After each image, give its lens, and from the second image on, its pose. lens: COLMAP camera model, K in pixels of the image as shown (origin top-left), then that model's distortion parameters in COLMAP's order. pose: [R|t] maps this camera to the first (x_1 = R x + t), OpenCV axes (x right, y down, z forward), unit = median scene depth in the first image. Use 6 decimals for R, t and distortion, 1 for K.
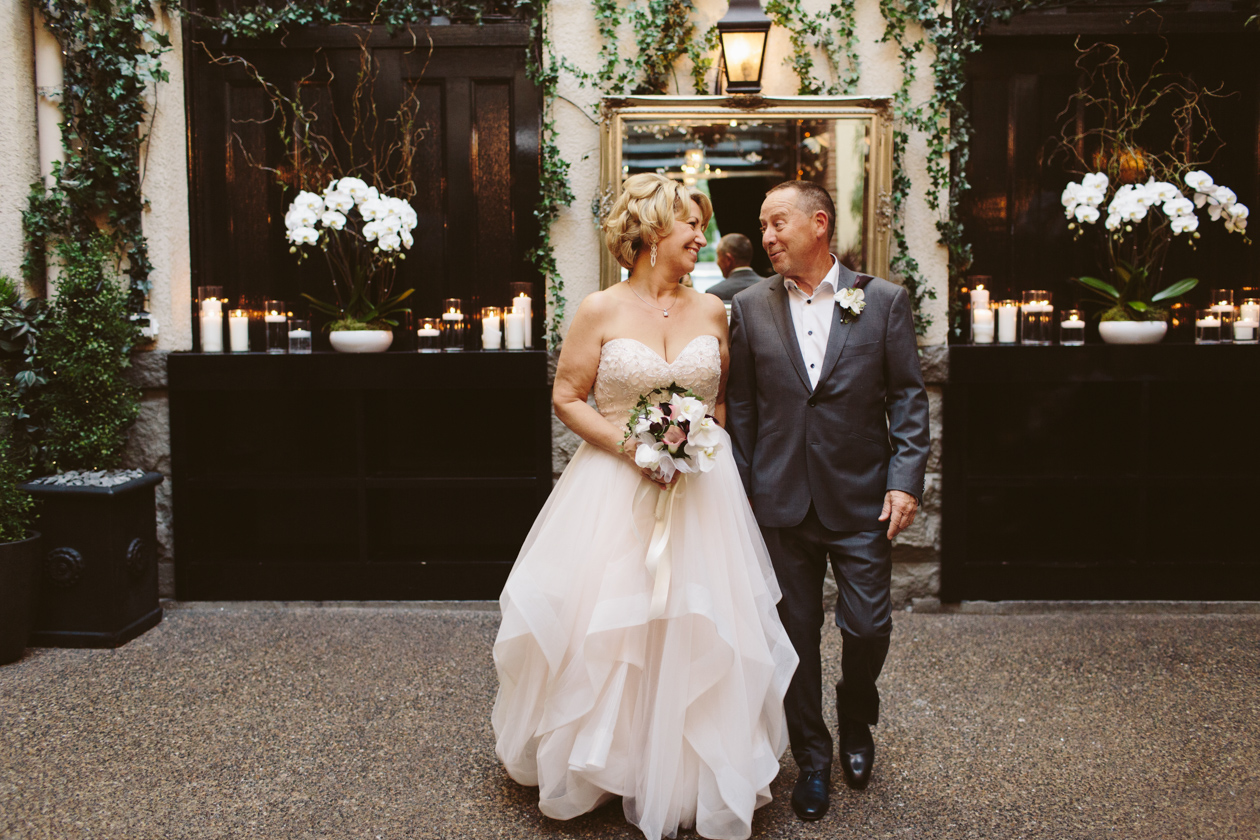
lens RADIAL K [[1224.0, 0, 630.0], [0, 1224.0, 420.0], [0, 0, 1]] dist [0.001701, 0.008098]
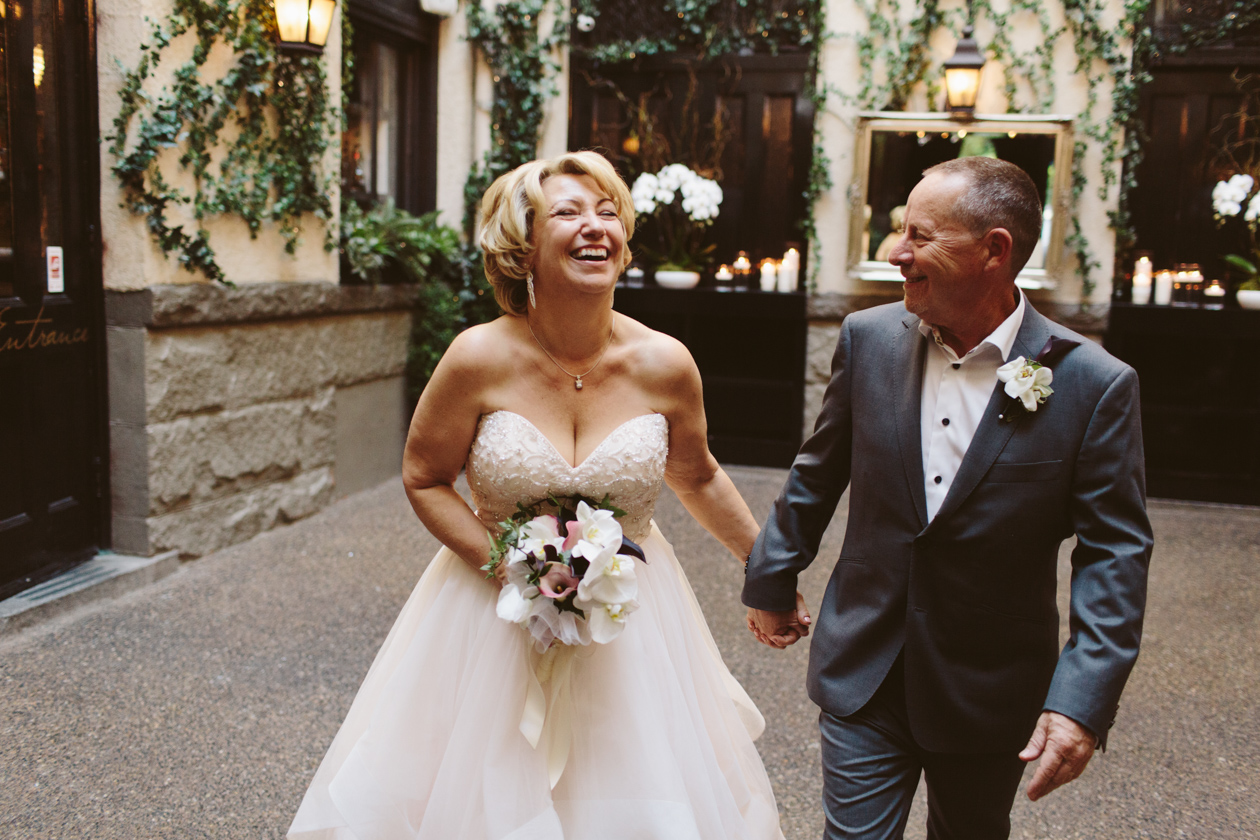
lens RADIAL K [[1224.0, 0, 630.0], [0, 1224.0, 420.0], [0, 0, 1]] dist [0.001701, 0.008098]
pose [[0.972004, 0.071669, -0.223767, 0.061293], [-0.057667, 0.995983, 0.068503, 0.003998], [0.227777, -0.053681, 0.972232, -0.429796]]
